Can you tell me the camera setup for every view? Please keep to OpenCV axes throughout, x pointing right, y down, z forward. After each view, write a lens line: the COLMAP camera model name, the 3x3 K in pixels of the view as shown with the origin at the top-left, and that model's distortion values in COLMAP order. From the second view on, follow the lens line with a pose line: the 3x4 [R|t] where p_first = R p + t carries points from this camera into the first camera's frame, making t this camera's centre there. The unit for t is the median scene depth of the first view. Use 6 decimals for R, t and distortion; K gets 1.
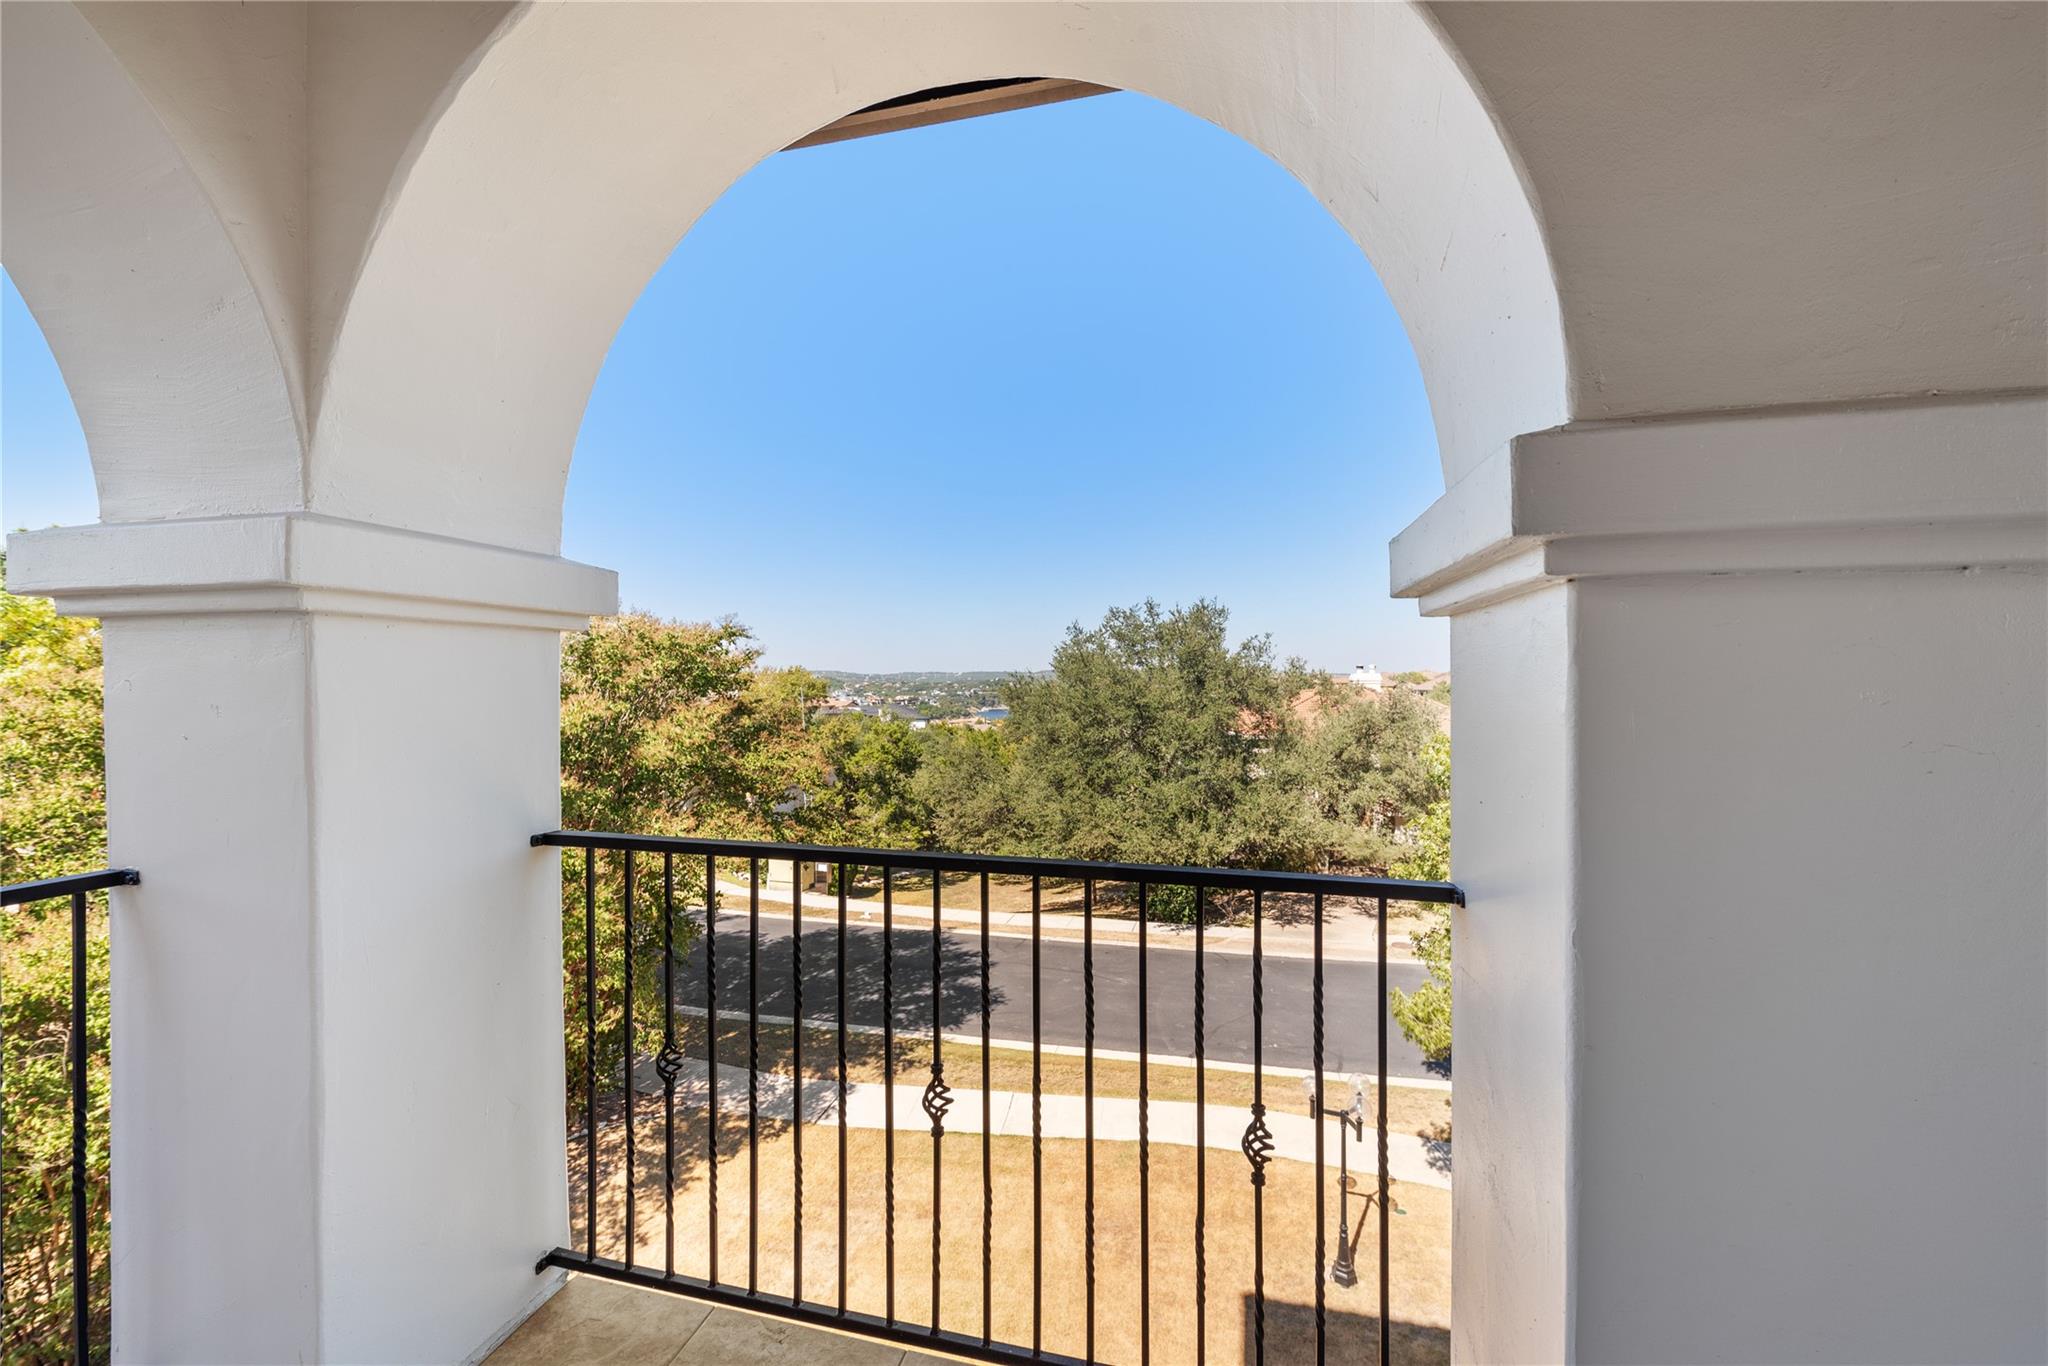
lens RADIAL K [[803.7, 0, 1043.4], [0, 803.7, 683.7], [0, 0, 1]] dist [0.008990, -0.002324]
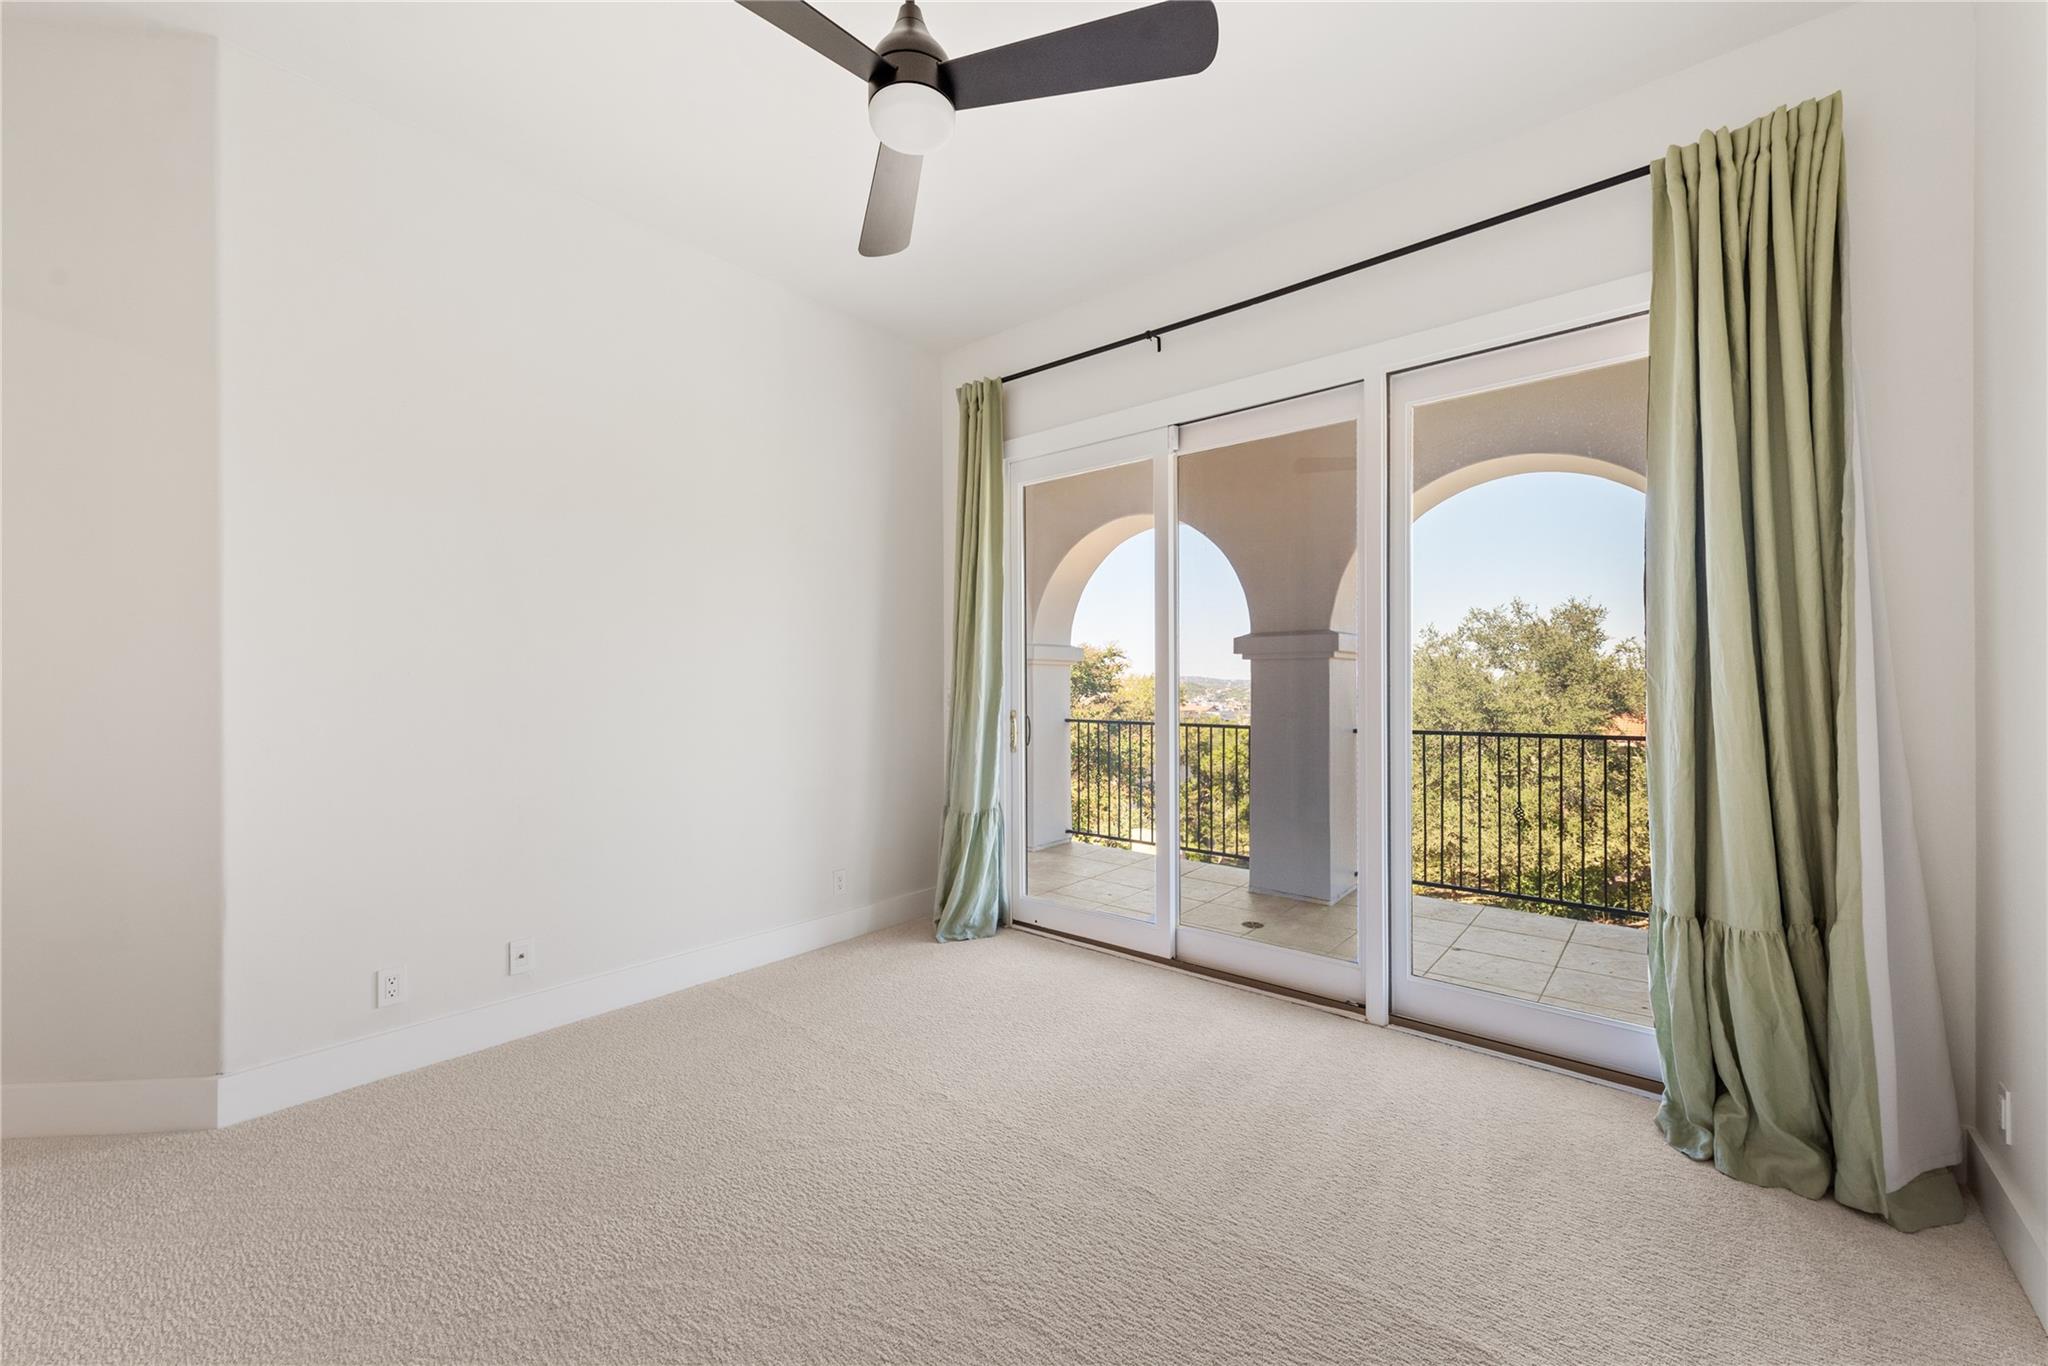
lens RADIAL K [[803.7, 0, 1030.5], [0, 803.7, 683.3], [0, 0, 1]] dist [0.008990, -0.002324]
pose [[0.897141, -0.001002, -0.441743, 0.038917], [-0.002490, 0.999970, -0.007325, 0.002701], [0.441738, 0.007671, 0.897111, -0.109883]]
